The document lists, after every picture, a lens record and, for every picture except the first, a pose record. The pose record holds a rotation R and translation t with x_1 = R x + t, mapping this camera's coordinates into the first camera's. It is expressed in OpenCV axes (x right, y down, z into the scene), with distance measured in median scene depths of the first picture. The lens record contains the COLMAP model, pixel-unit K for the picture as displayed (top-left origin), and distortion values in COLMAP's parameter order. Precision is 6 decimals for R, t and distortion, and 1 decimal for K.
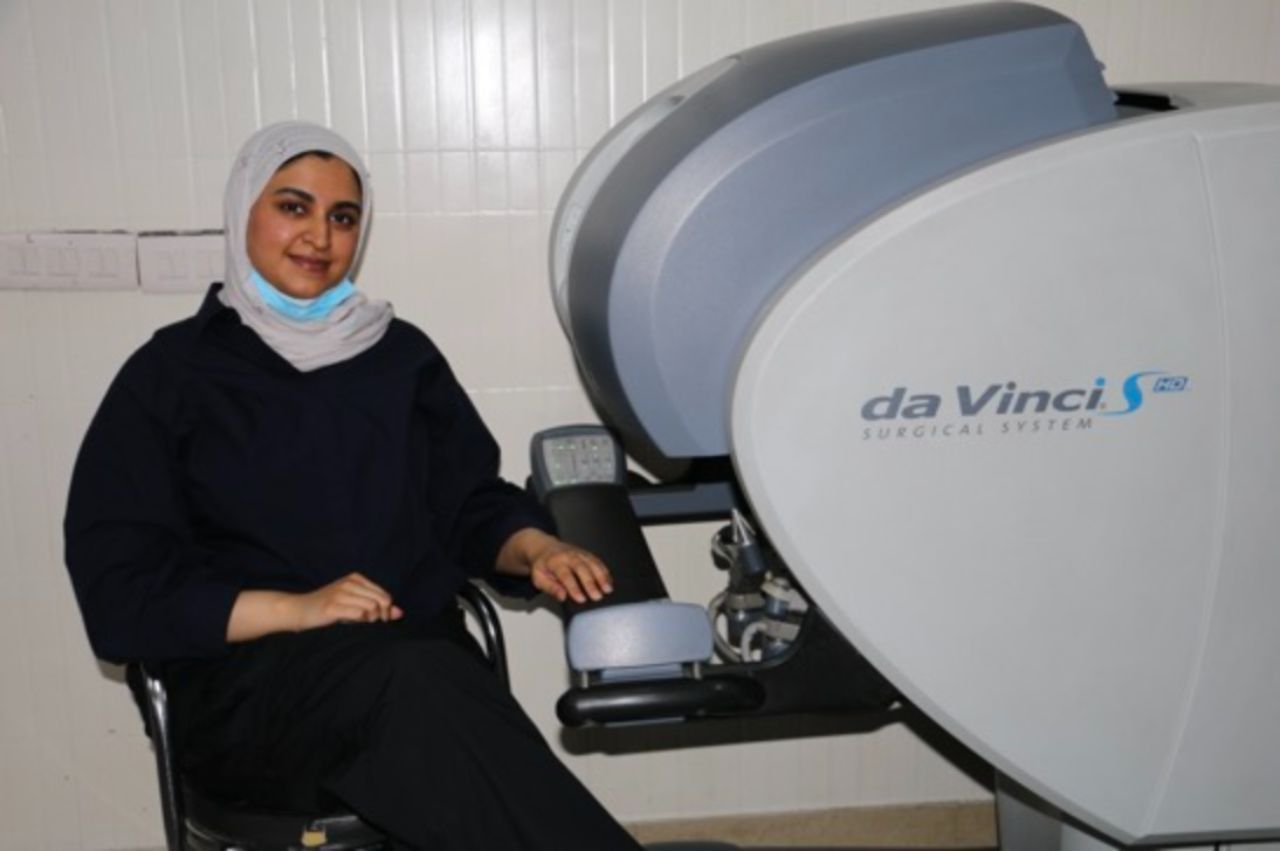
lens RADIAL K [[1509.3, 0, 640.0], [0, 1509.3, 425.5], [0, 0, 1]] dist [0.022991, 0.058501]
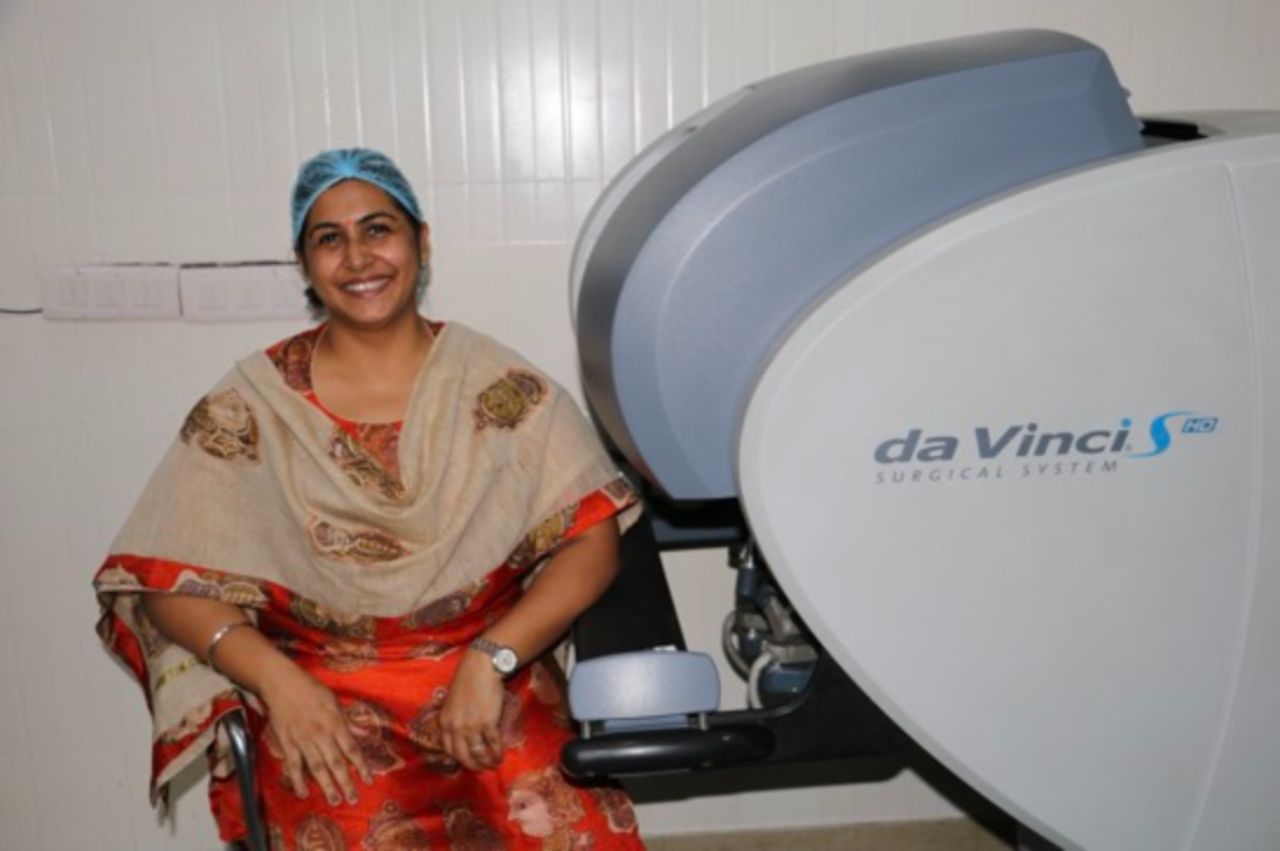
lens RADIAL K [[1344.7, 0, 640.0], [0, 1344.7, 425.5], [0, 0, 1]] dist [-0.036610, 0.102811]
pose [[0.998981, 0.001111, -0.045115, 0.035941], [-0.000982, 0.999995, 0.002892, -0.029244], [0.045118, -0.002845, 0.998978, 0.140847]]
